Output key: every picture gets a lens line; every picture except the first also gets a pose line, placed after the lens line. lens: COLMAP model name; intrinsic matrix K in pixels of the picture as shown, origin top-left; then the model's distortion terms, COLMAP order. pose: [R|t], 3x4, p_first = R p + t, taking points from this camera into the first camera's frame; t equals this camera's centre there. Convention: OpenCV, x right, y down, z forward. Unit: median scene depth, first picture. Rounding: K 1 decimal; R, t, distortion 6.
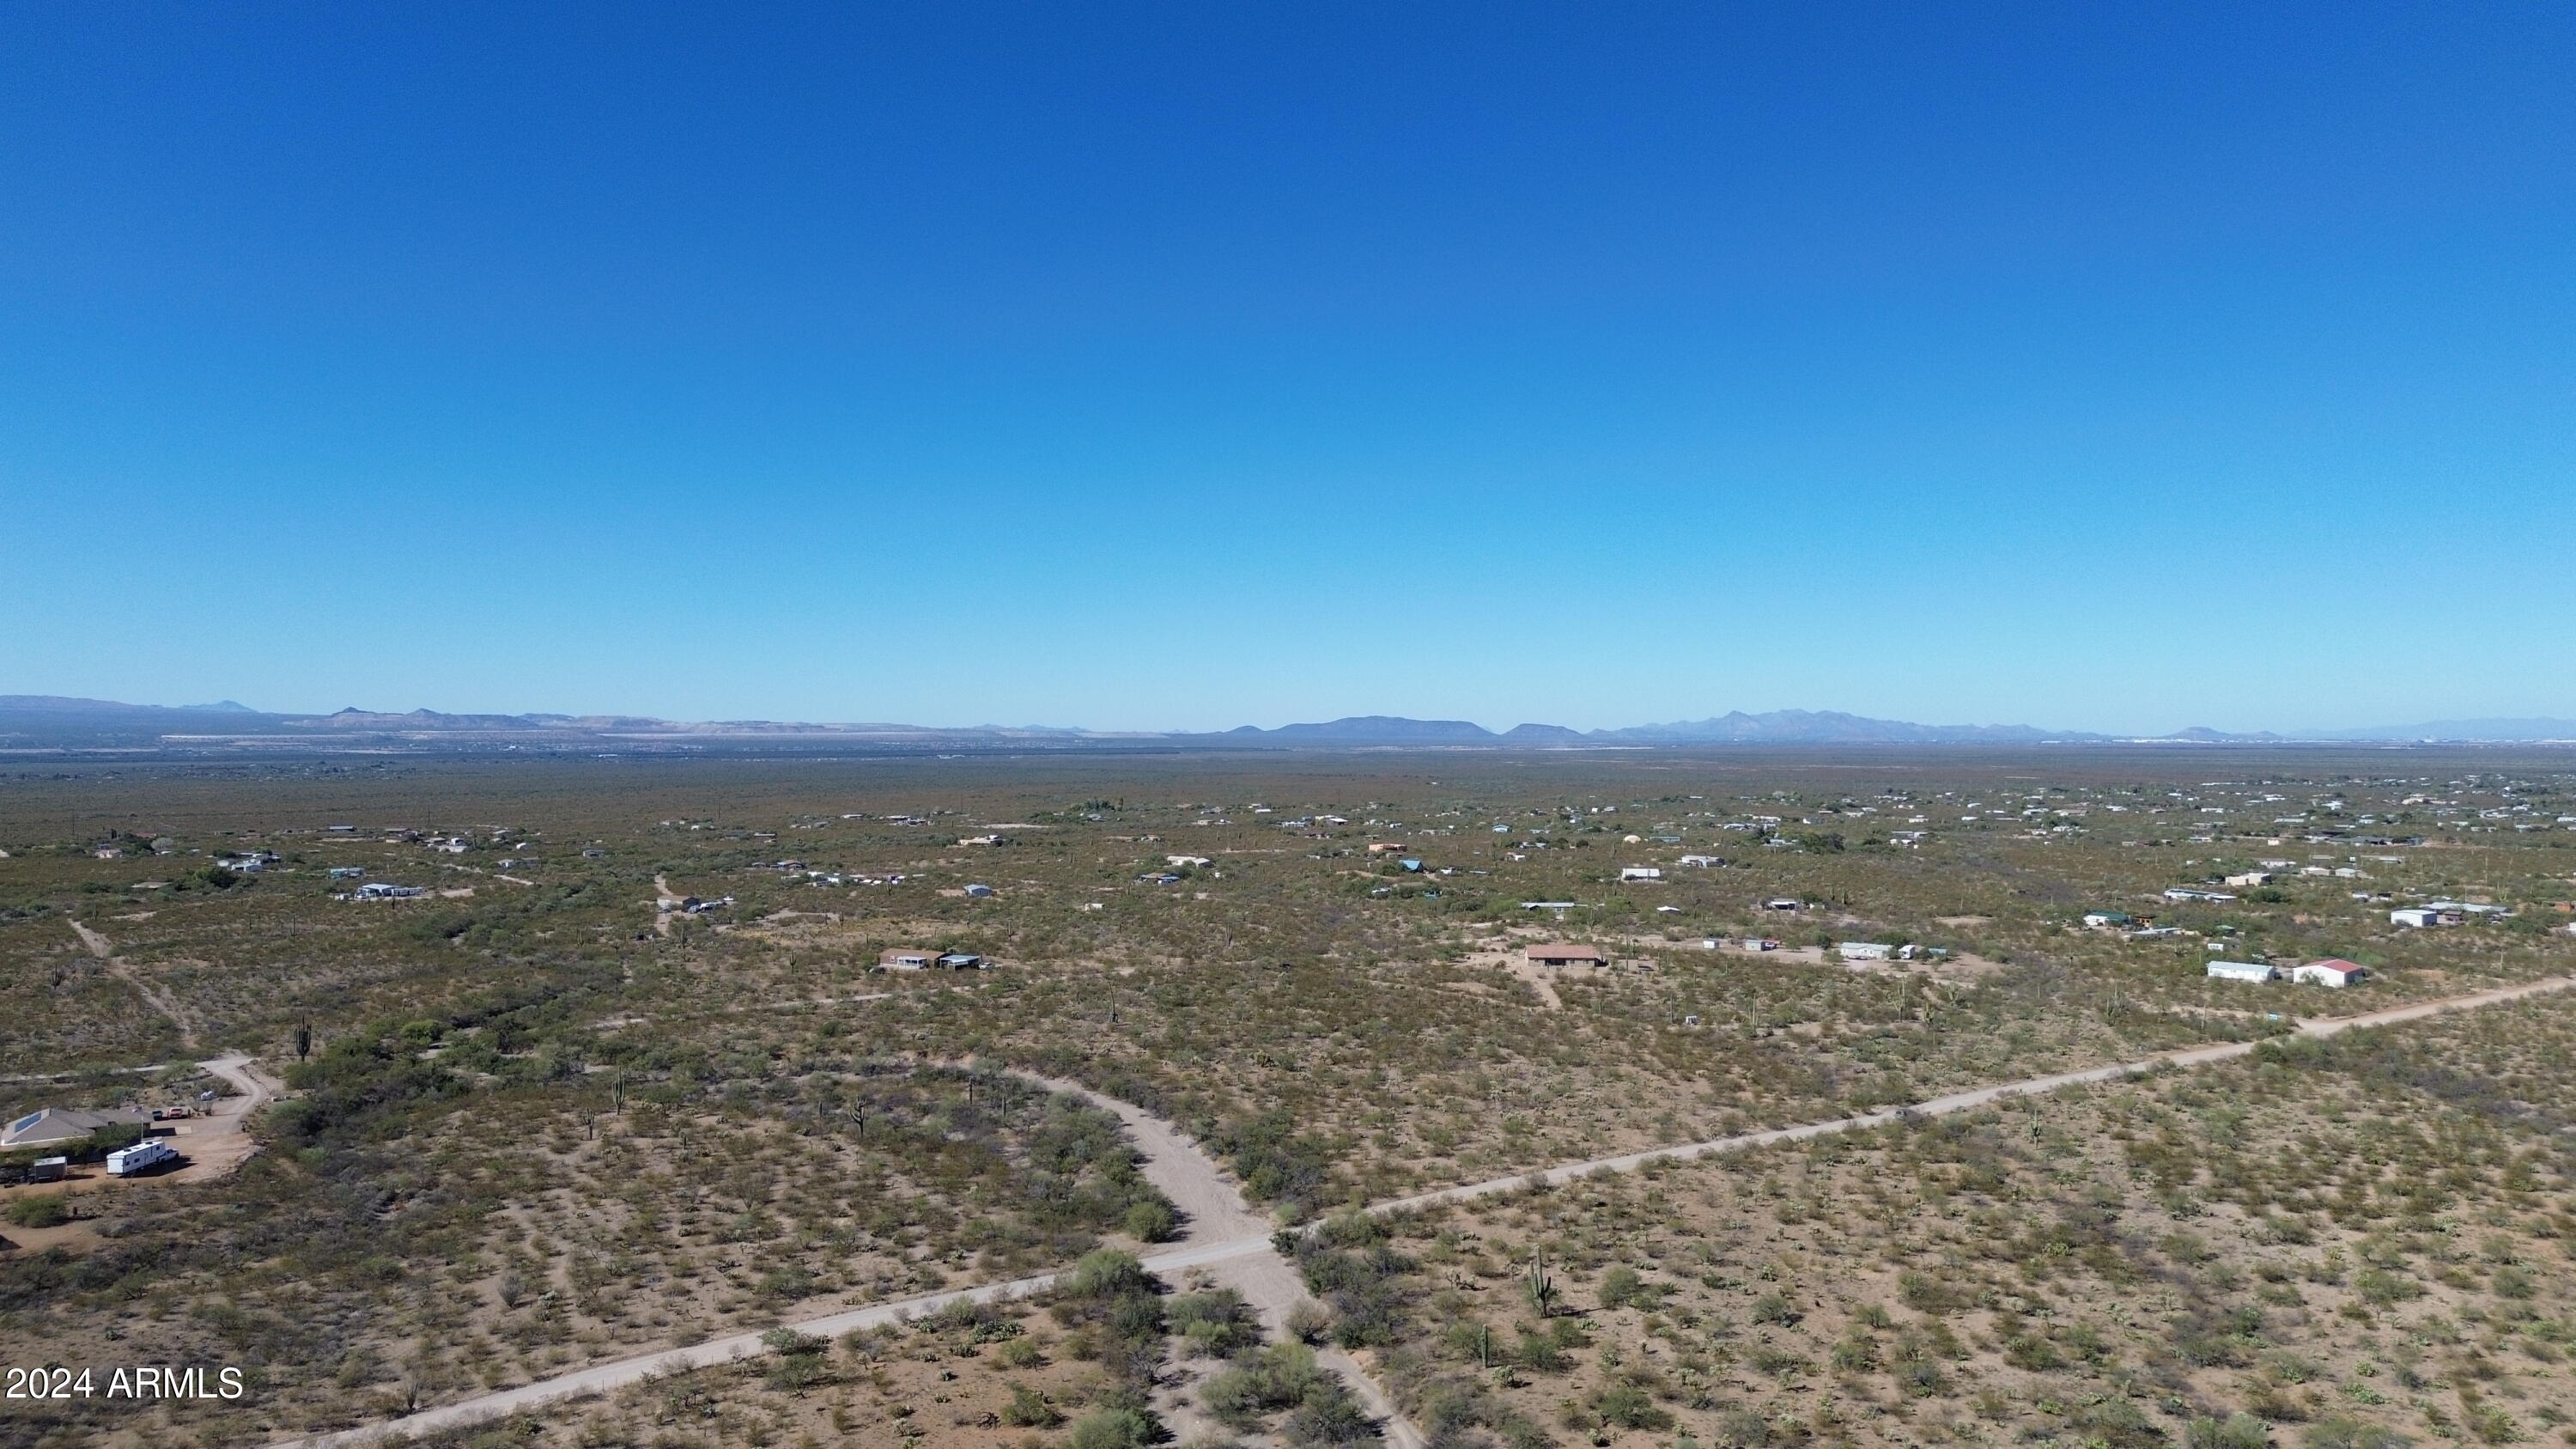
lens RADIAL K [[1817.2, 0, 1293.0], [0, 1817.2, 734.2], [0, 0, 1]] dist [0.086280, -0.092537]
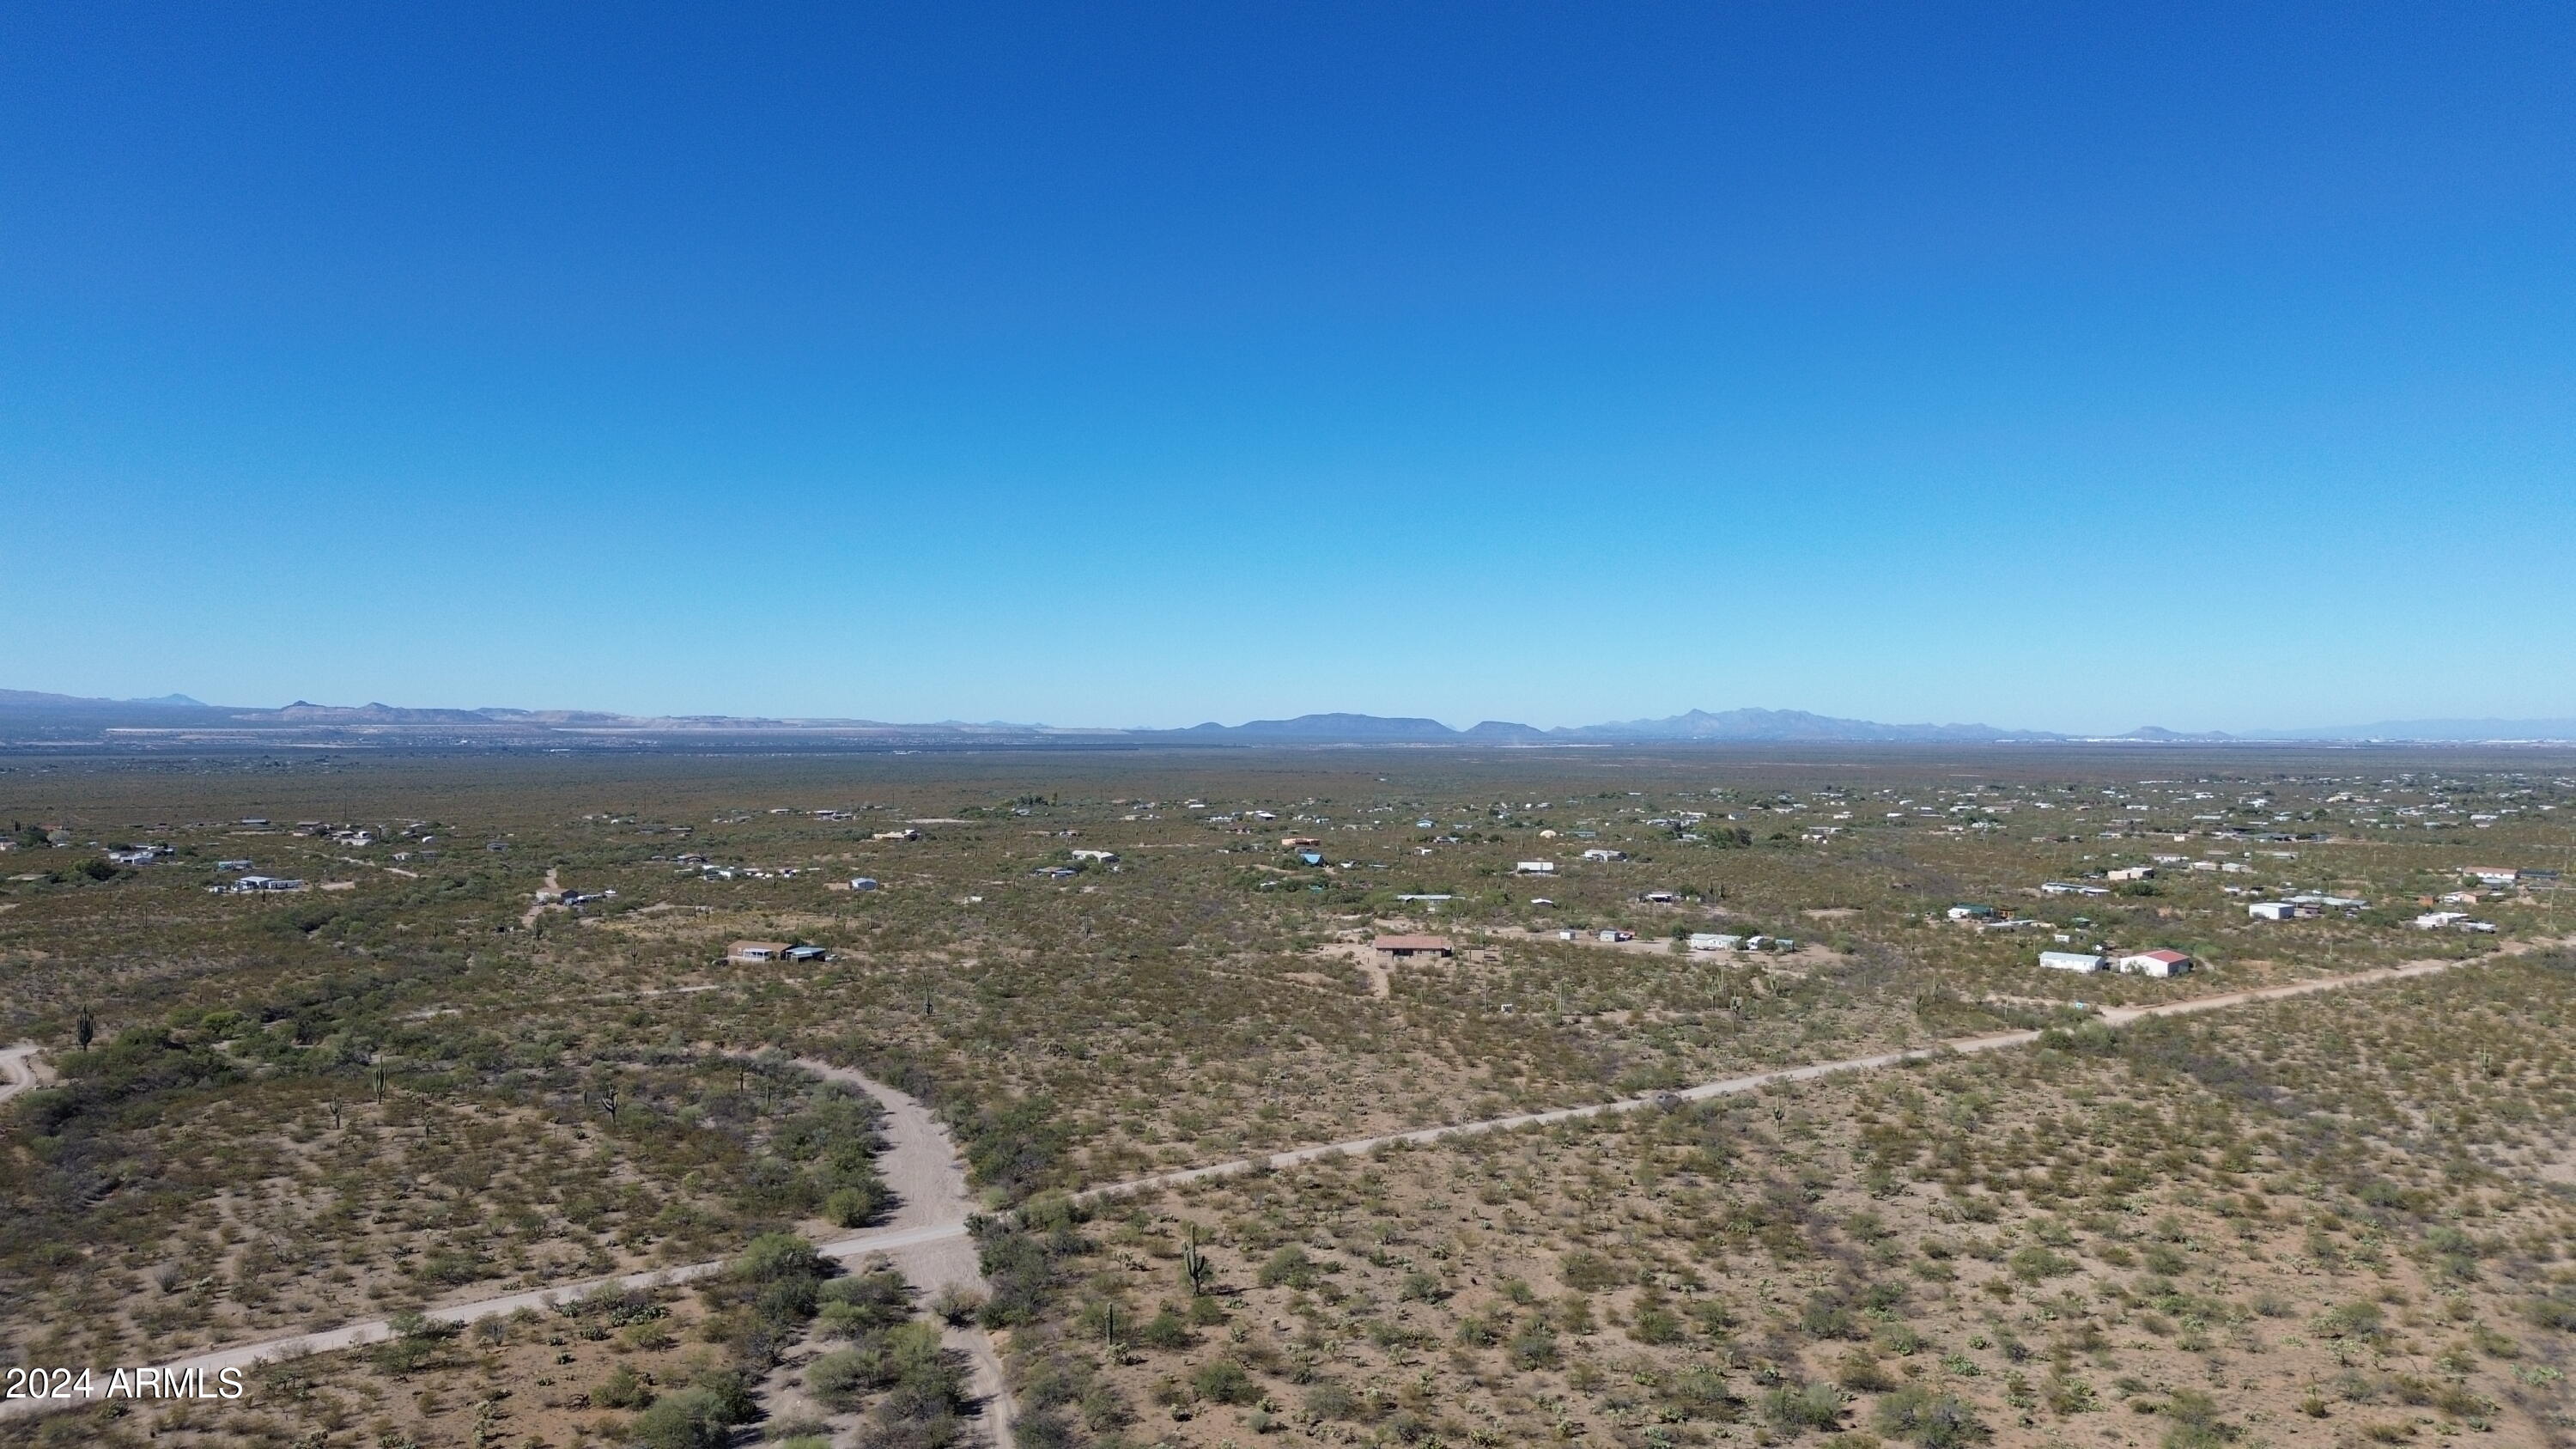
lens RADIAL K [[1817.2, 0, 1293.0], [0, 1817.2, 720.3], [0, 0, 1]] dist [0.086280, -0.092537]
pose [[0.999807, 0.003005, 0.019434, 0.055398], [-0.002890, 0.999978, -0.005949, 0.002686], [-0.019451, 0.005892, 0.999793, -0.001960]]
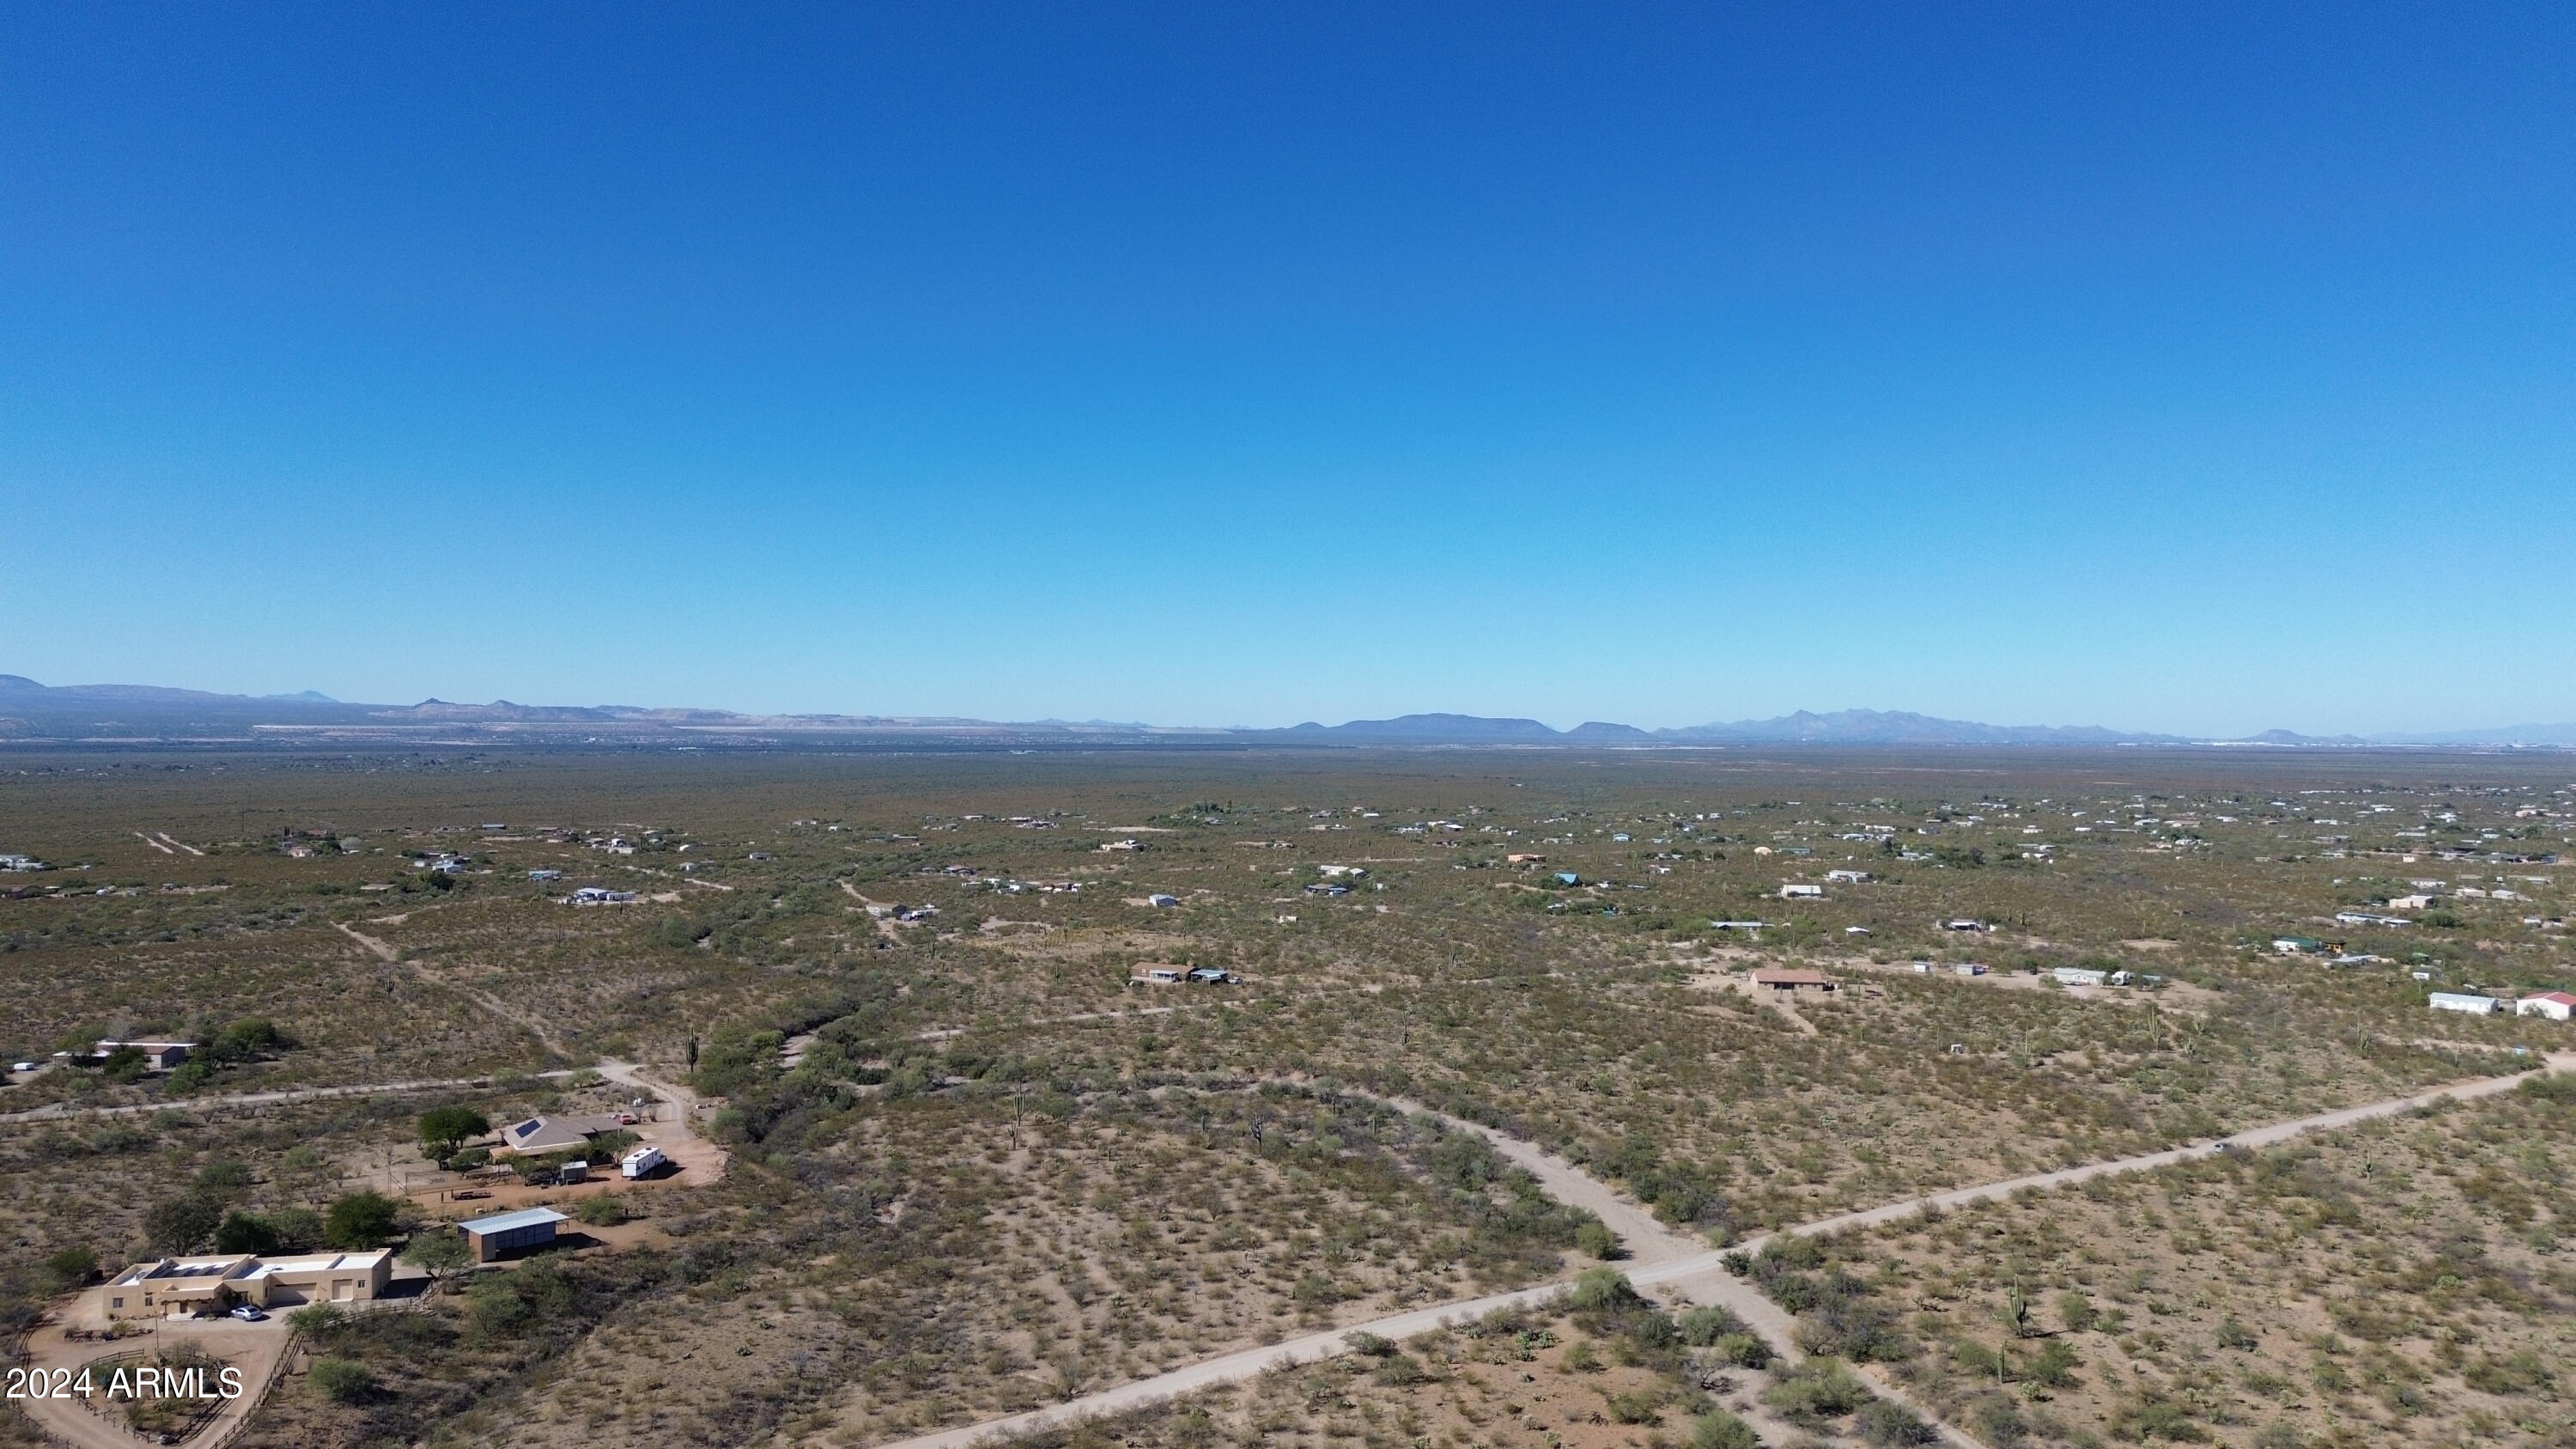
lens RADIAL K [[1817.2, 0, 1294.4], [0, 1817.2, 719.6], [0, 0, 1]] dist [0.086280, -0.092537]
pose [[0.999475, 0.006471, -0.031758, -0.089583], [-0.006649, 0.999963, -0.005519, -0.016526], [0.031722, 0.005727, 0.999480, -0.046672]]
